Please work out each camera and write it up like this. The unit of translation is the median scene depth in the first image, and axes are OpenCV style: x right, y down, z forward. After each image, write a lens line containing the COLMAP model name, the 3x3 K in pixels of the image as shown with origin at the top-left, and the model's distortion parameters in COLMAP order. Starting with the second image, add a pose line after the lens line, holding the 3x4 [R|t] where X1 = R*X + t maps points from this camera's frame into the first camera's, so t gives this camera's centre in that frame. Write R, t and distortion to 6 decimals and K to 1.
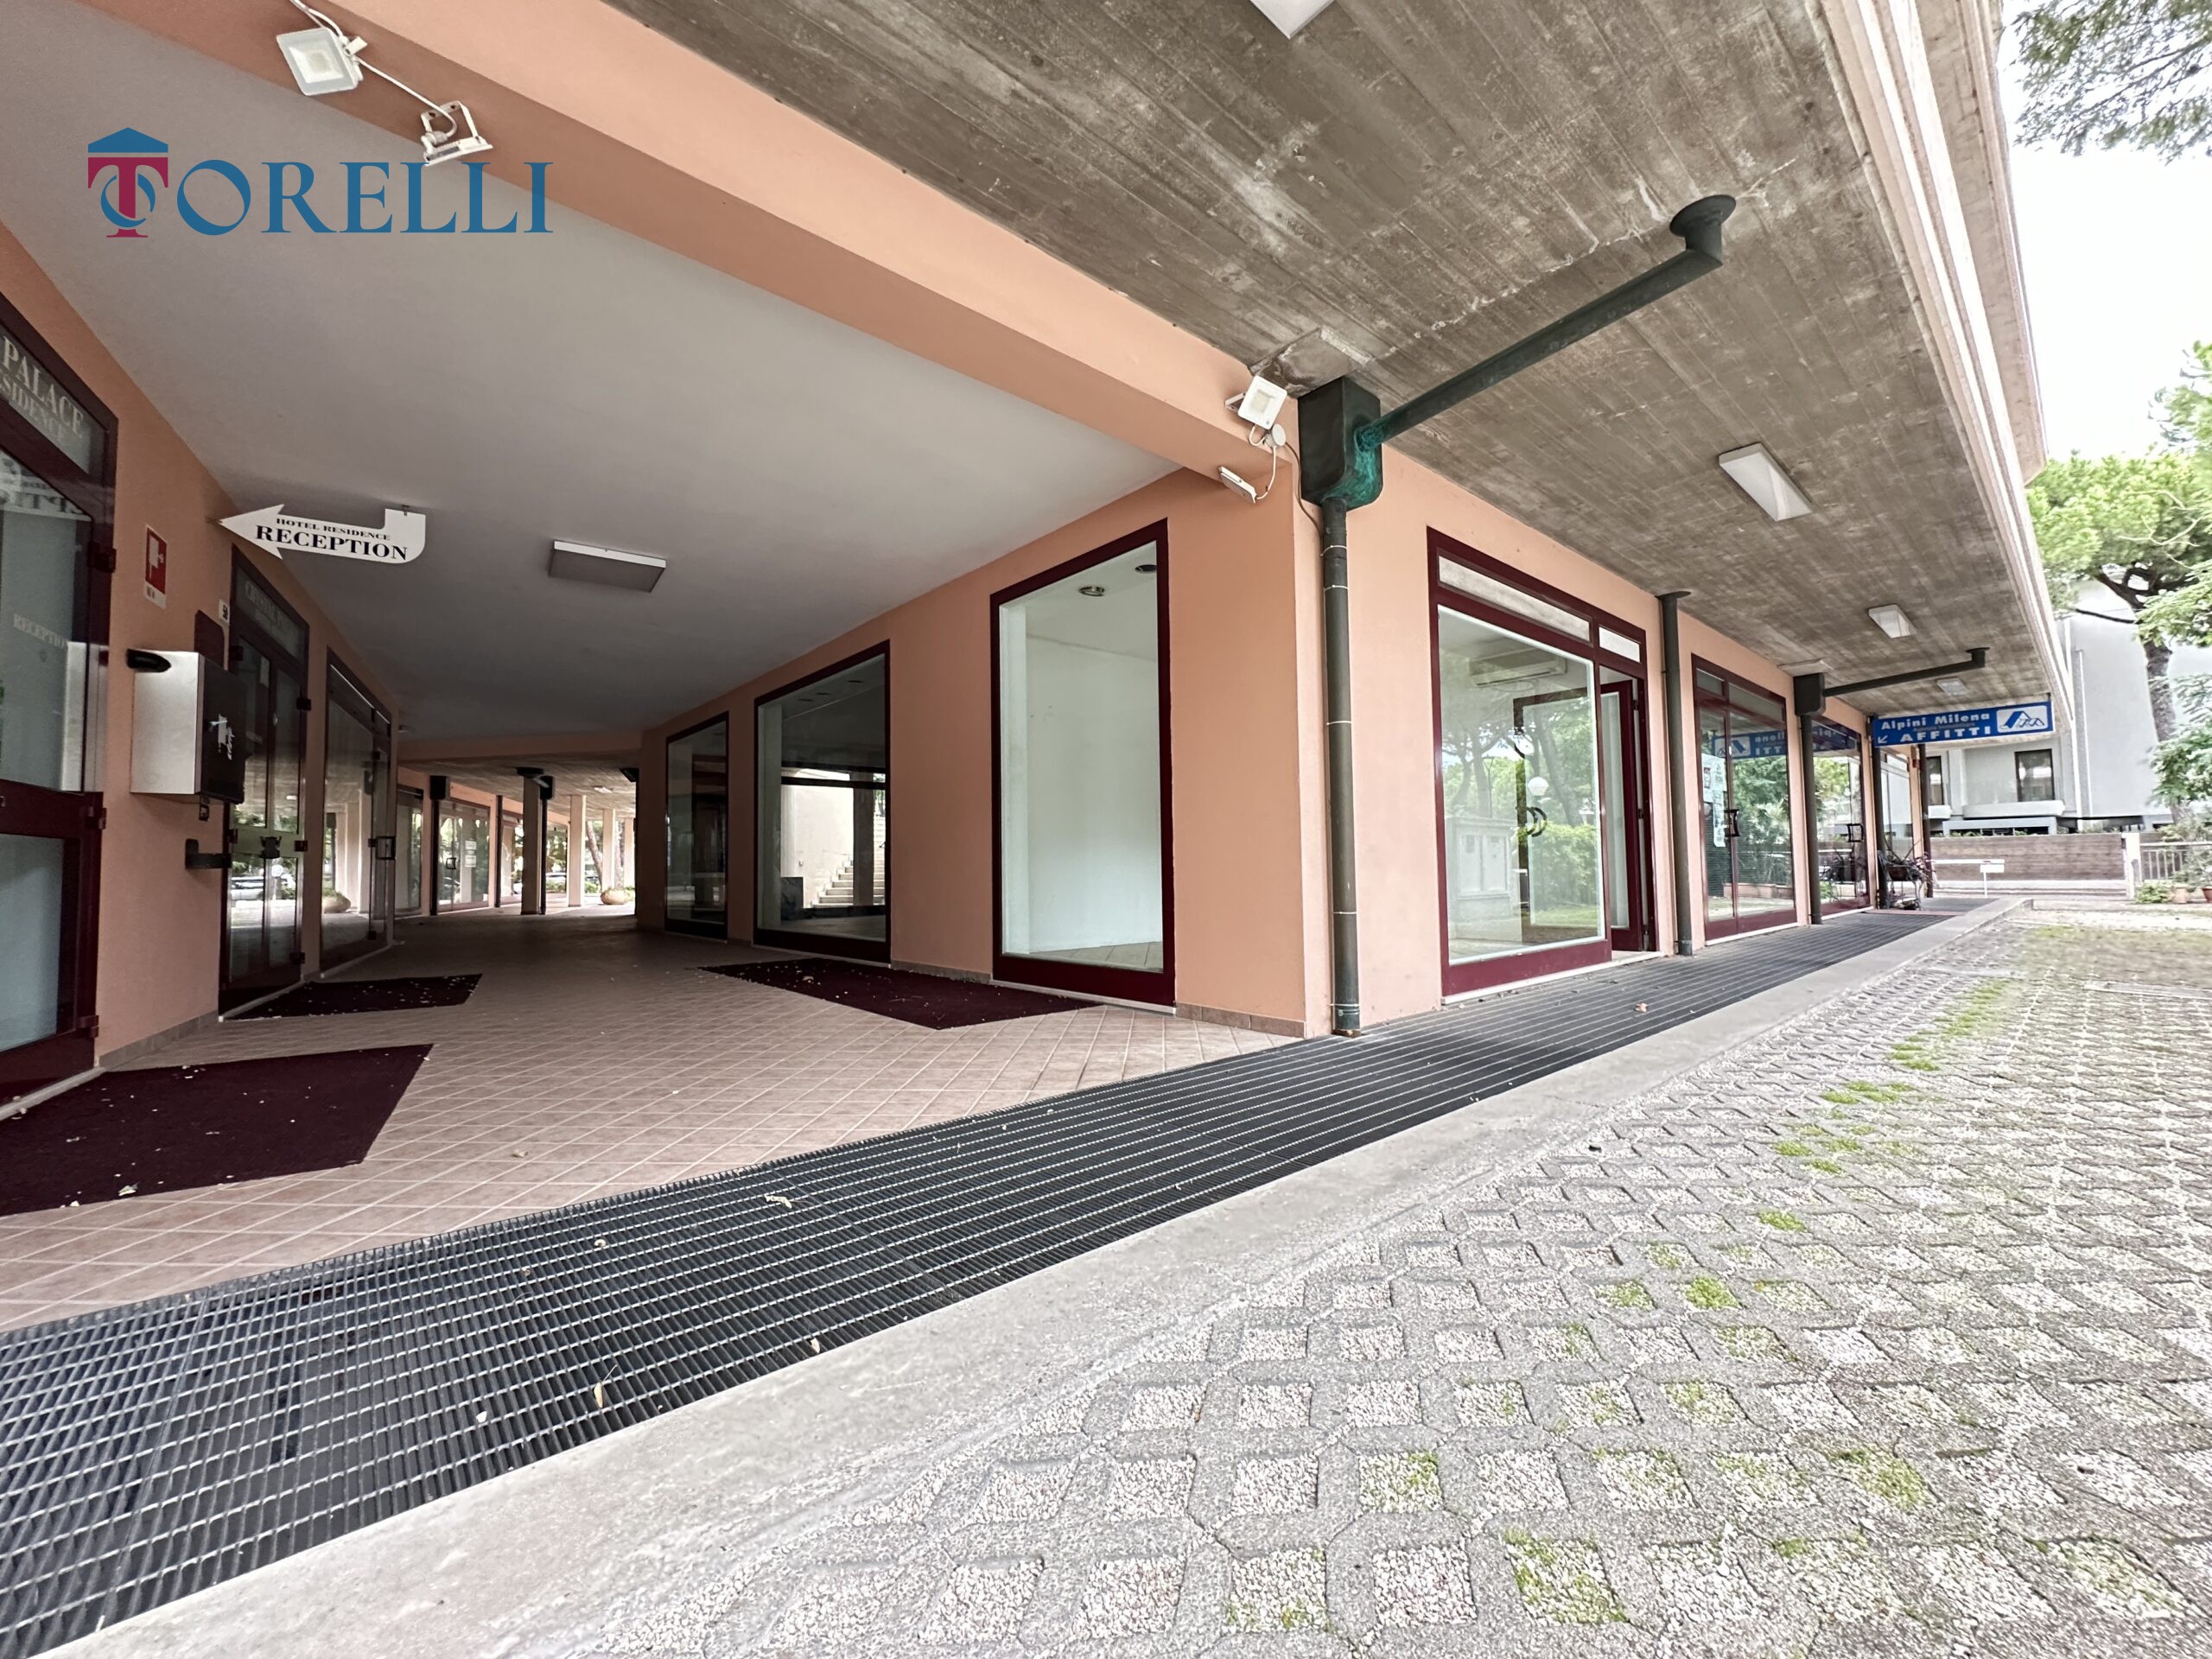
lens RADIAL K [[880.0, 0, 1107.5], [0, 880.0, 829.7], [0, 0, 1]] dist [-0.000504, 0.000221]
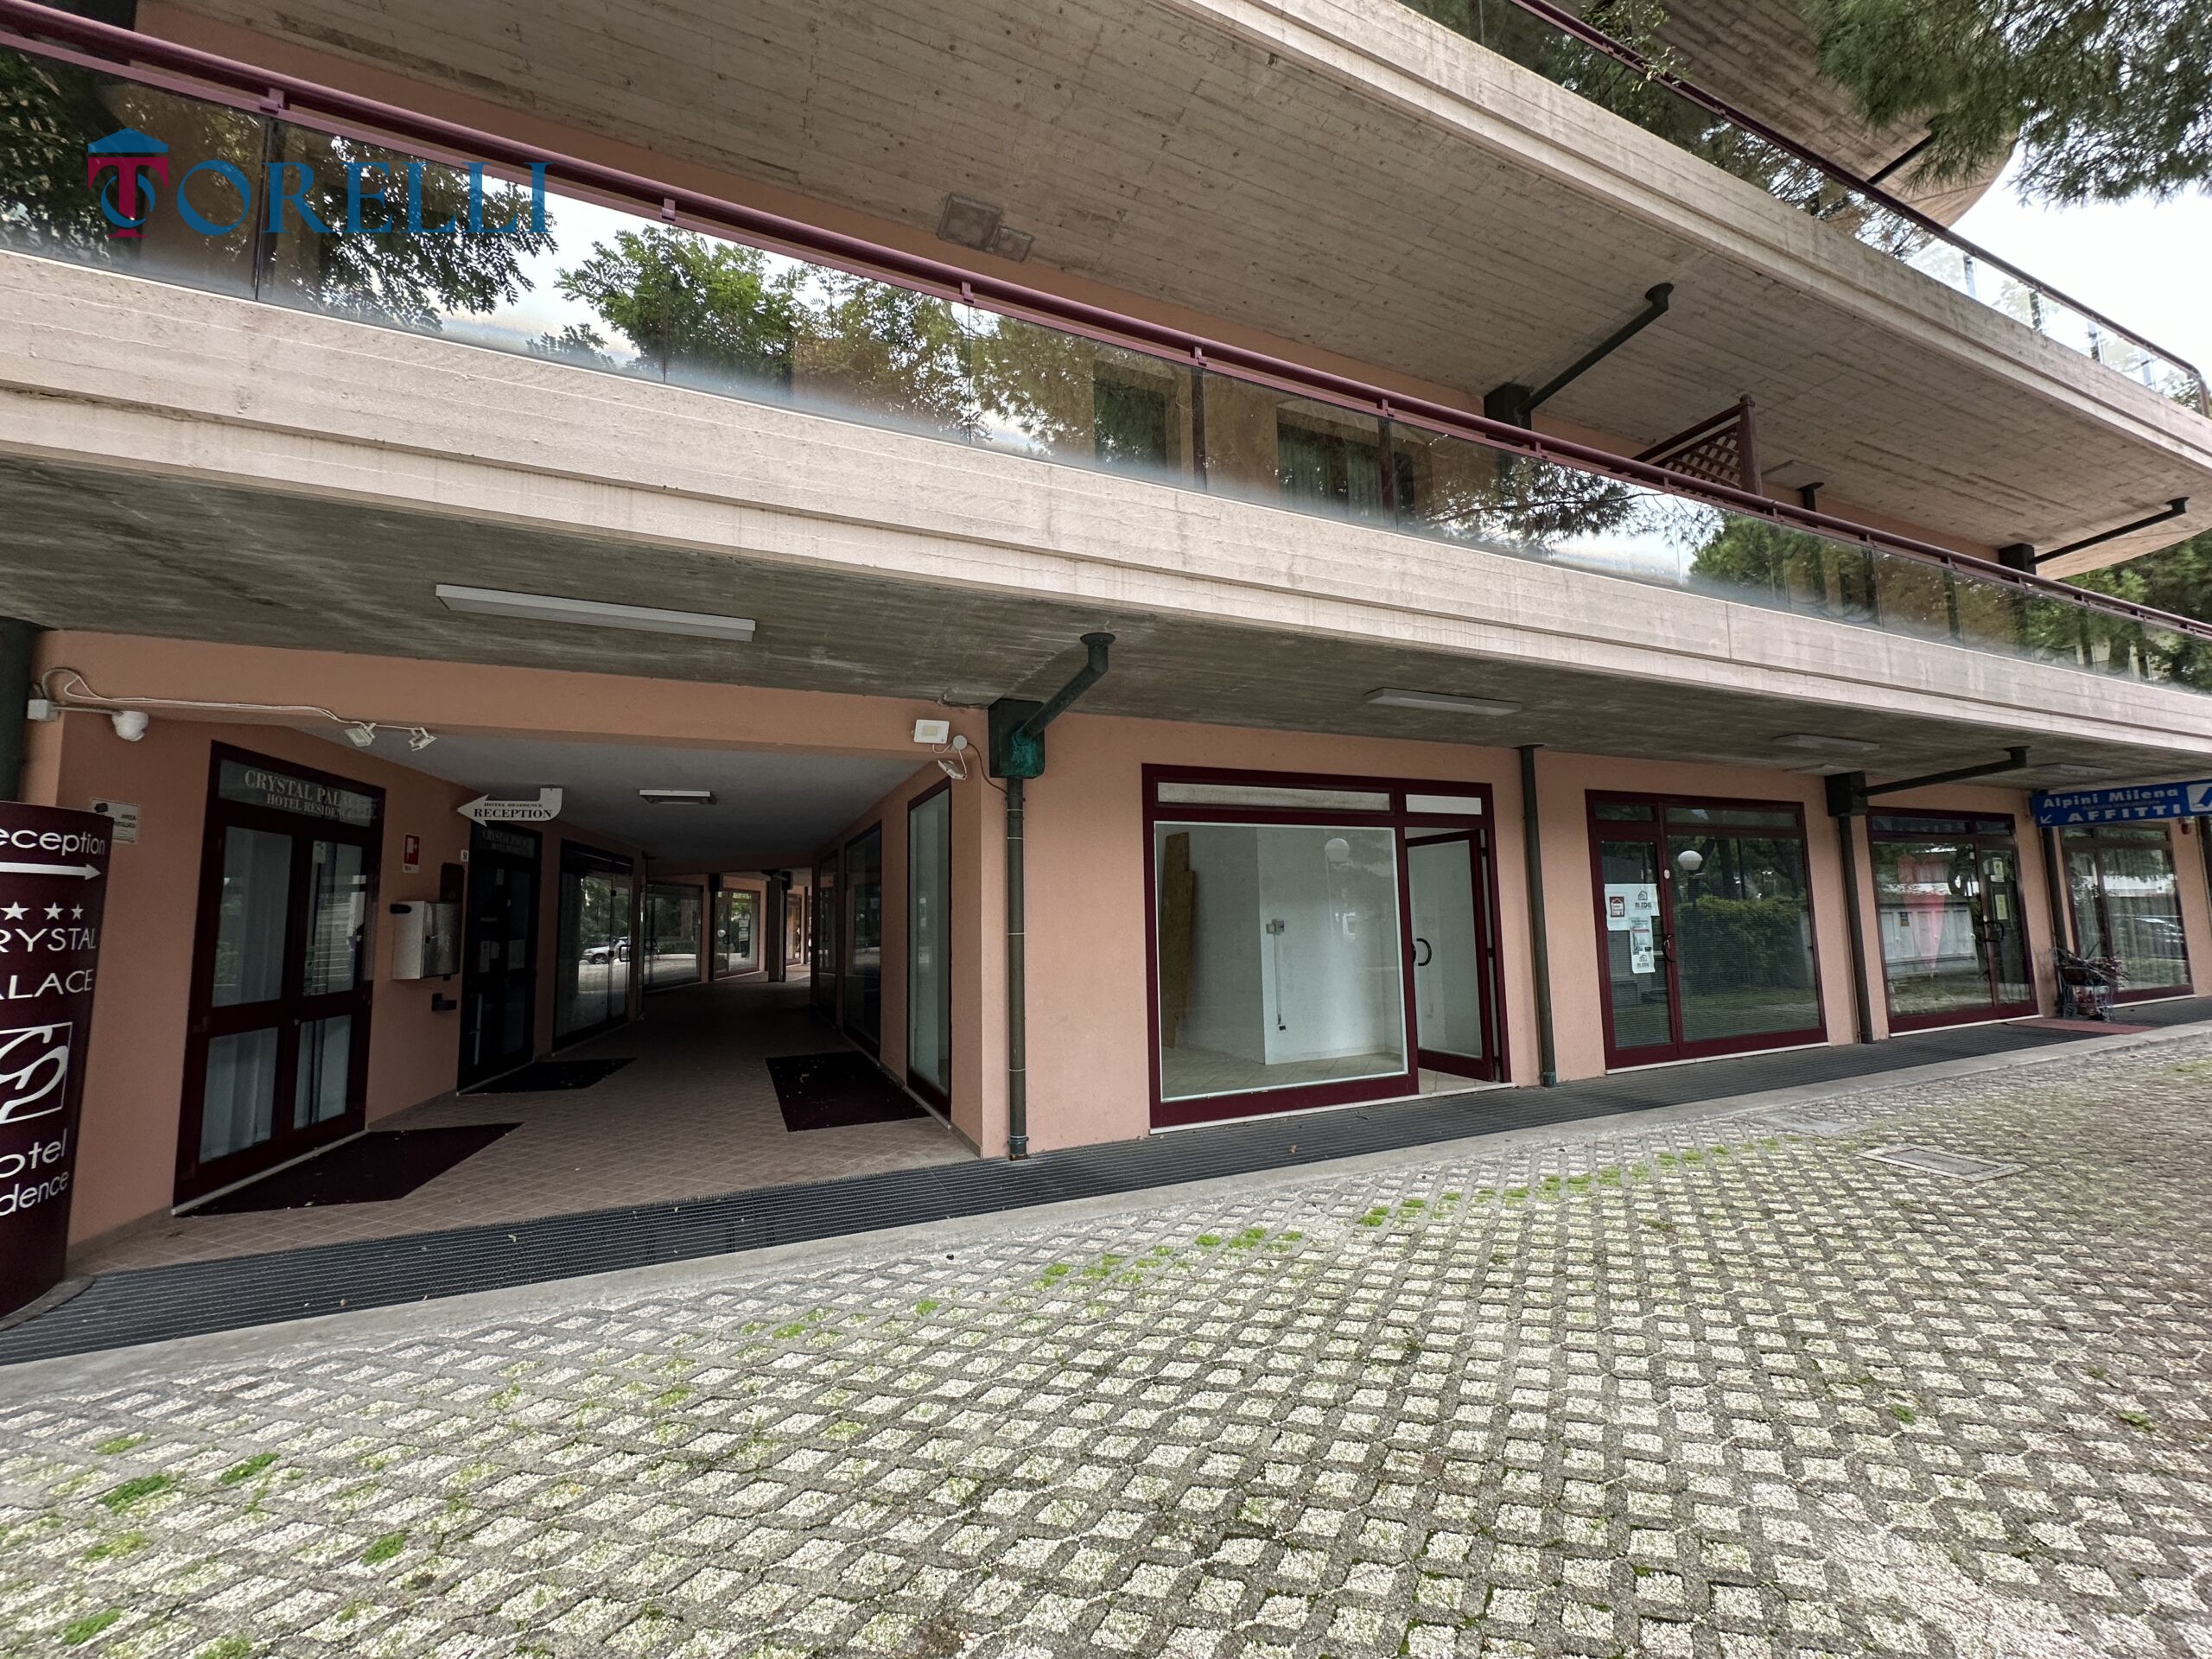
lens RADIAL K [[880.0, 0, 1107.5], [0, 880.0, 829.7], [0, 0, 1]] dist [-0.000504, 0.000221]
pose [[0.953722, -0.035099, -0.298634, 0.705711], [0.020223, 0.998402, -0.052759, -0.177486], [0.300008, 0.044278, 0.952908, -0.267071]]
